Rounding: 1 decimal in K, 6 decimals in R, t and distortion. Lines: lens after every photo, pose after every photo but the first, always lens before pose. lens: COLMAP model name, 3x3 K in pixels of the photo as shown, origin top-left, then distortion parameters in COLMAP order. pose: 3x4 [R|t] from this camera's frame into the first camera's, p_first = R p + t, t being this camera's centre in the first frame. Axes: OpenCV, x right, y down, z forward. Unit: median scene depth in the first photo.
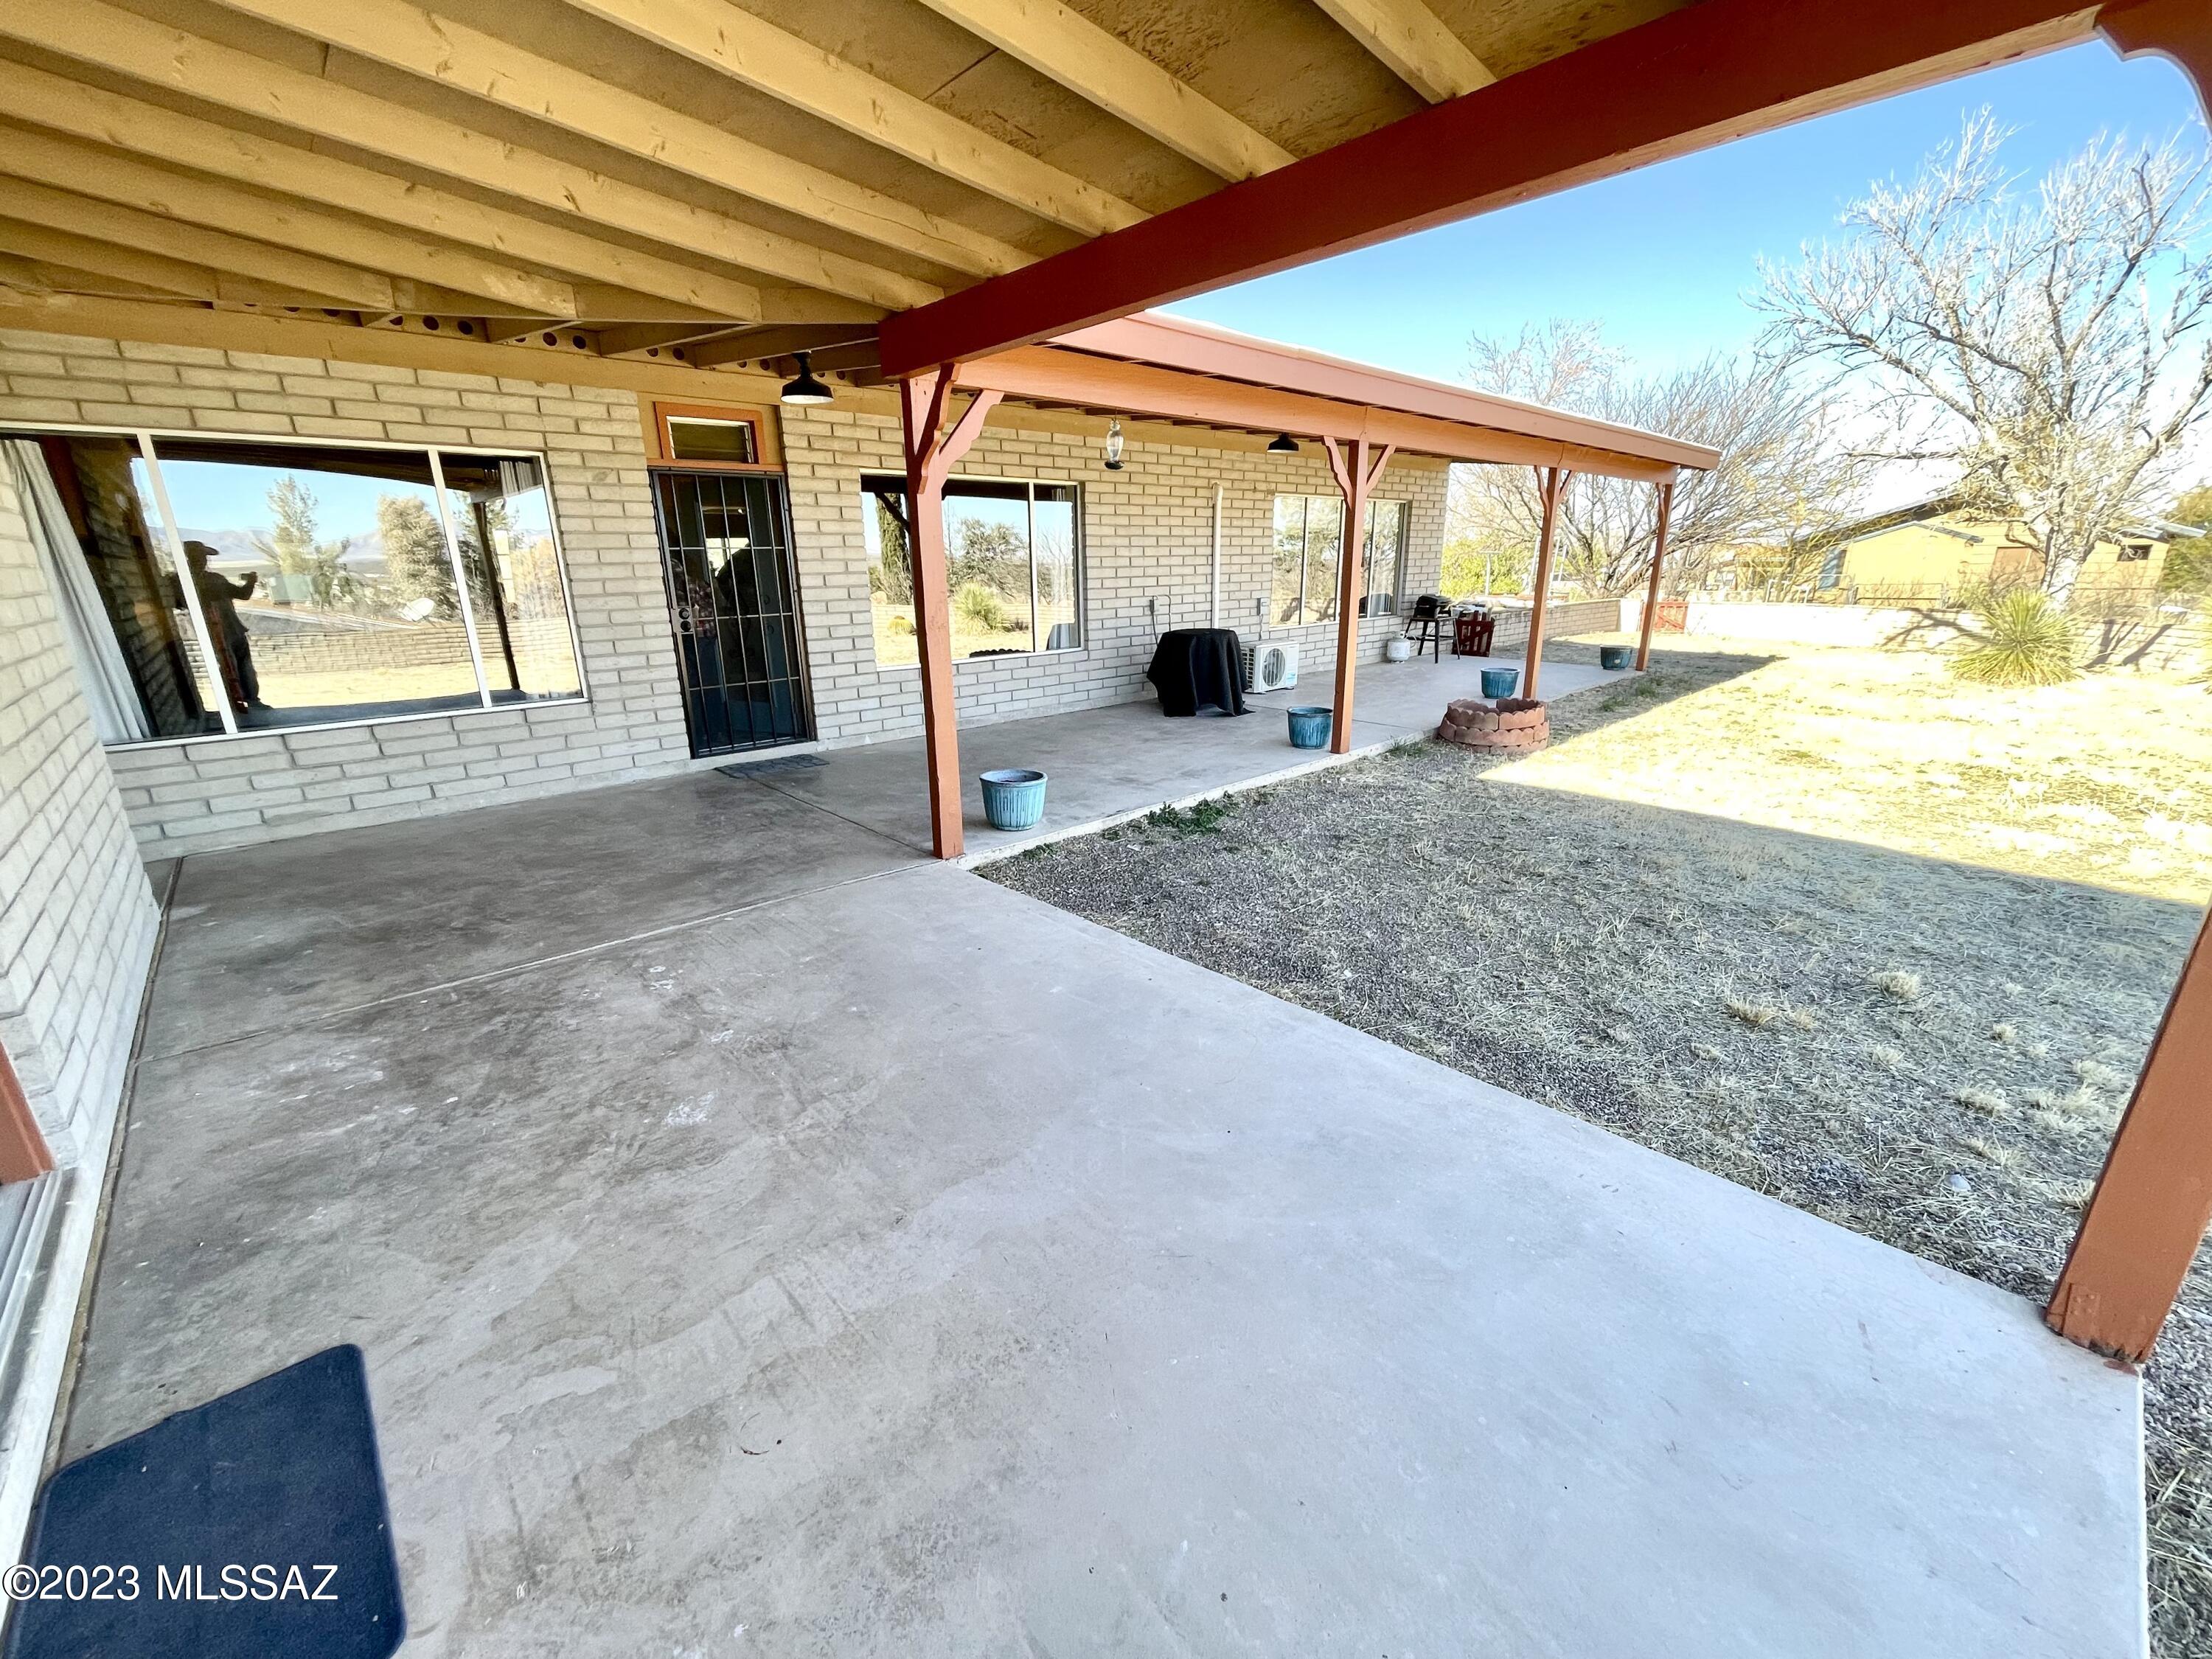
lens RADIAL K [[892.5, 0, 1104.6], [0, 892.5, 832.8], [0, 0, 1]] dist [-0.002290, 0.000277]
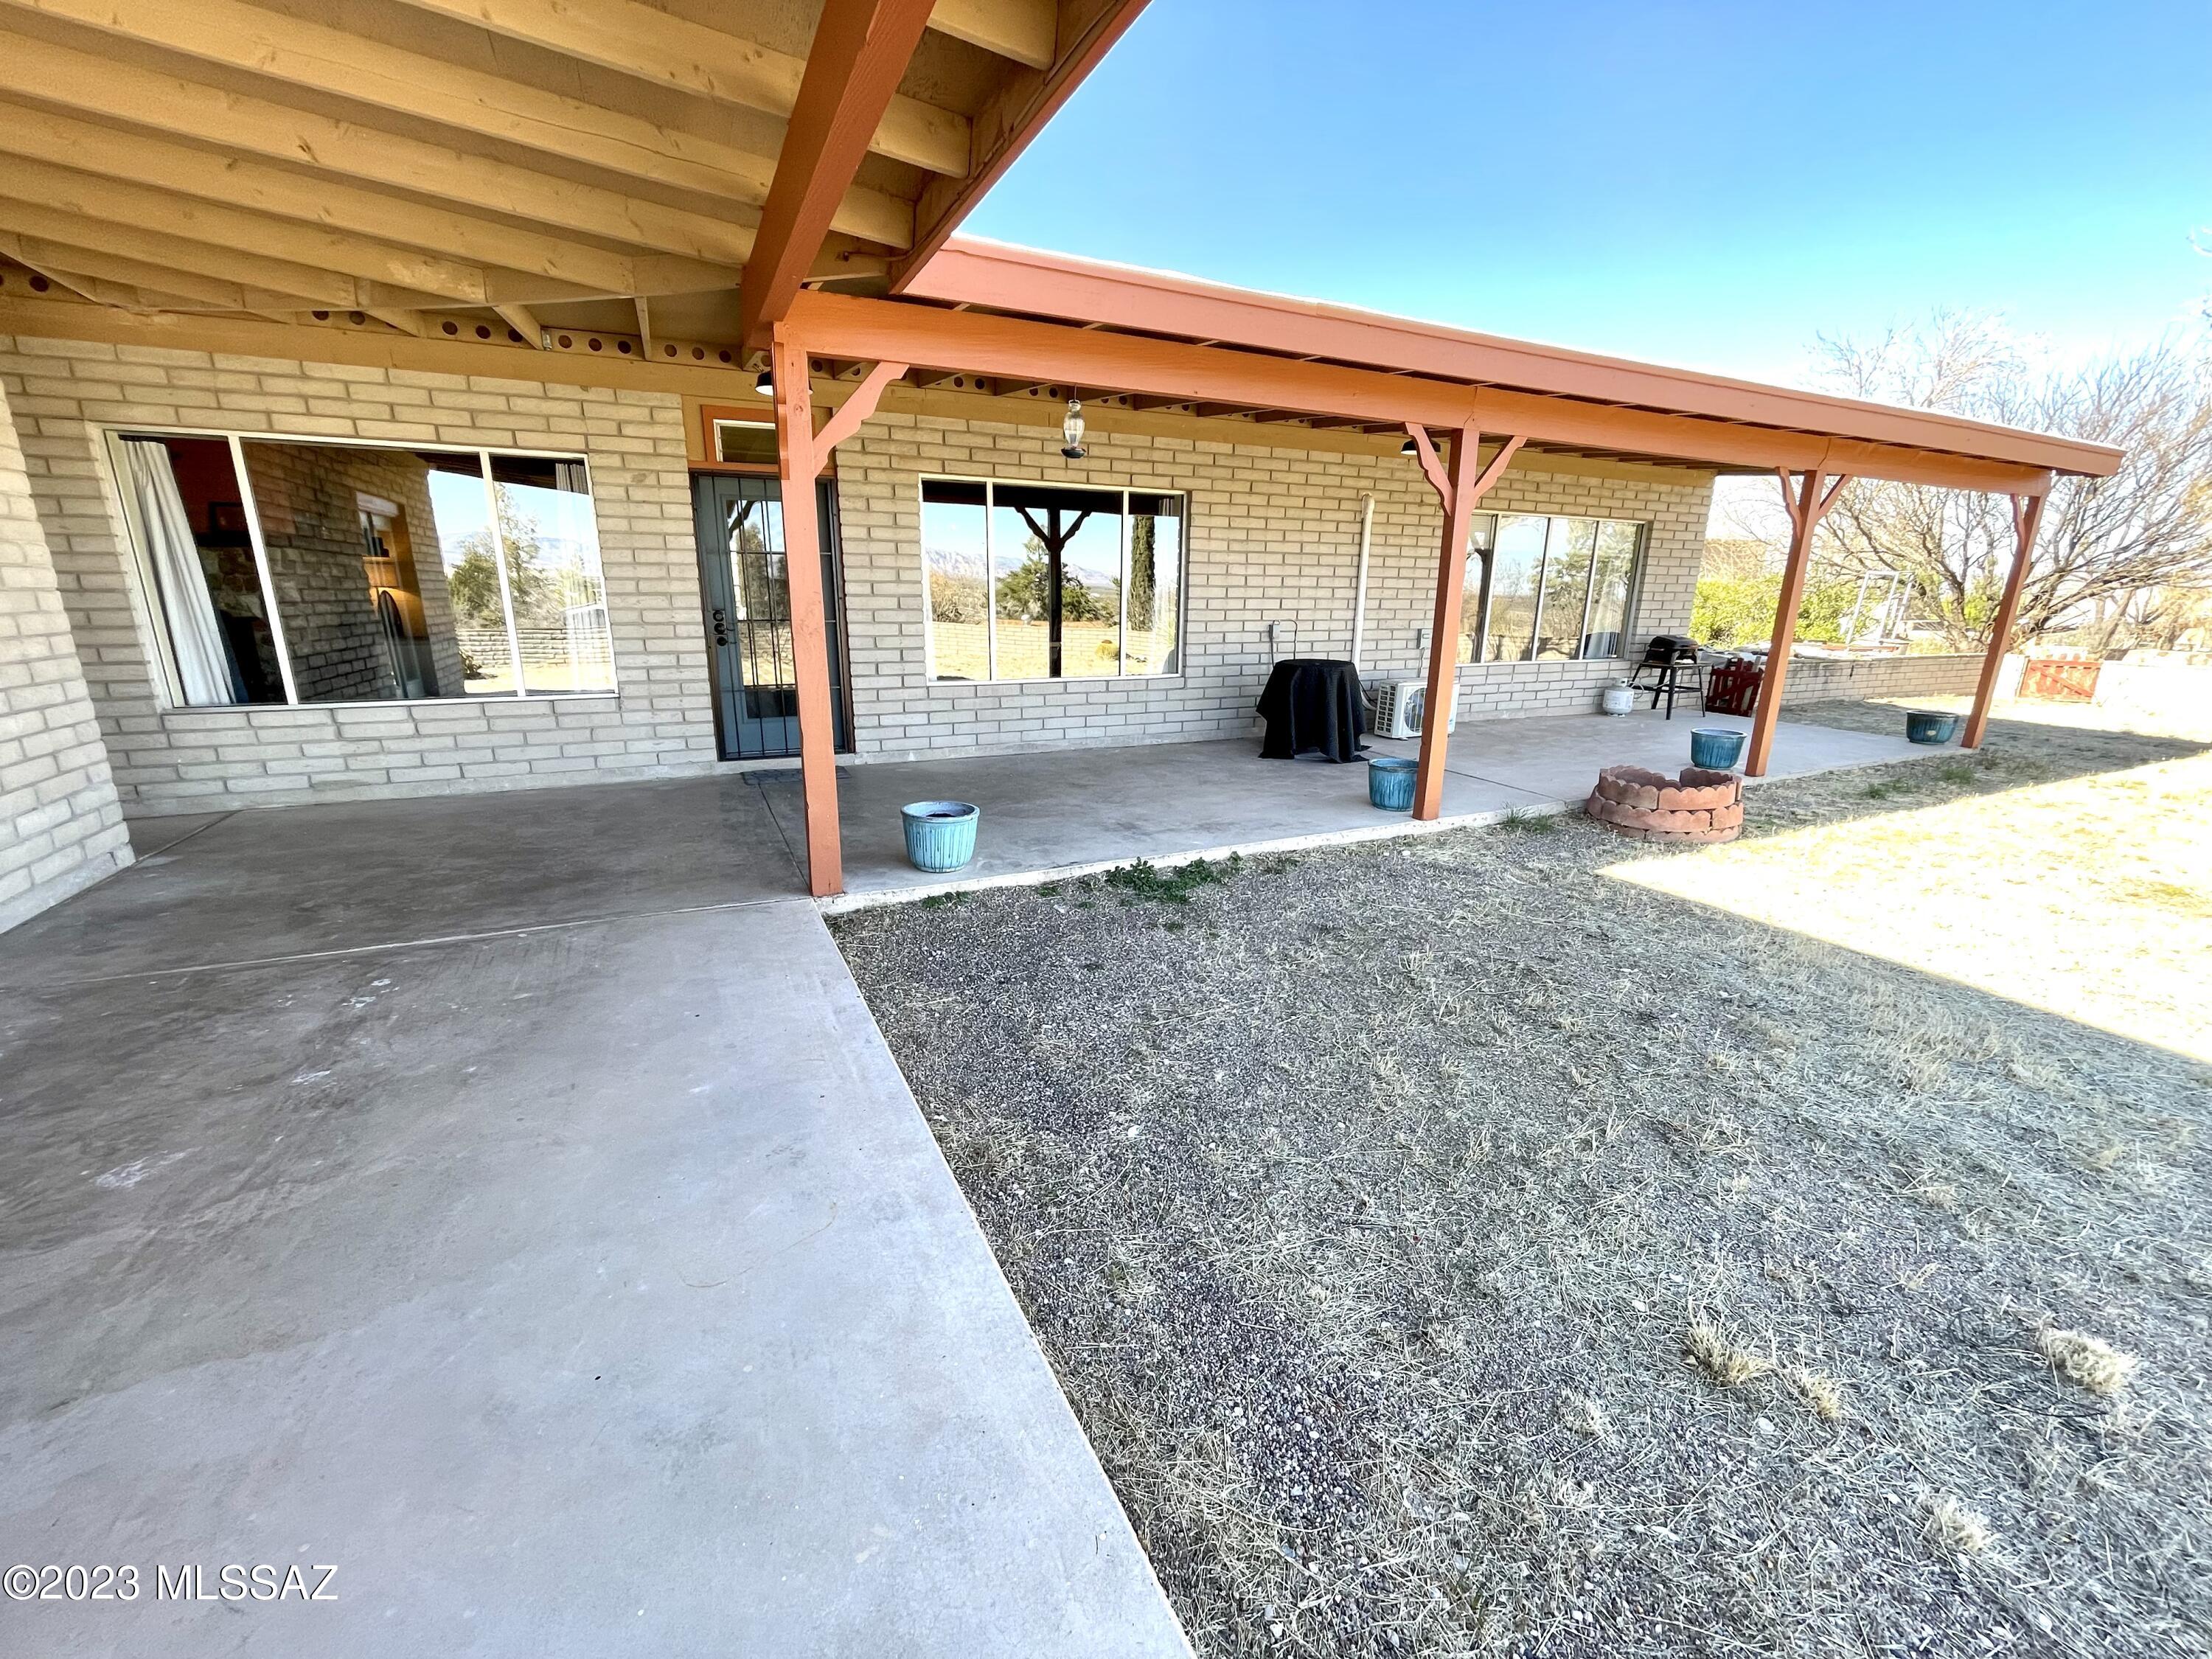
lens RADIAL K [[892.5, 0, 1105.8], [0, 892.5, 833.1], [0, 0, 1]] dist [-0.002290, 0.000277]
pose [[0.953869, 0.103110, -0.281963, 0.299823], [-0.111583, 0.993655, -0.014117, -0.046598], [0.278718, 0.044928, 0.959321, 0.210881]]
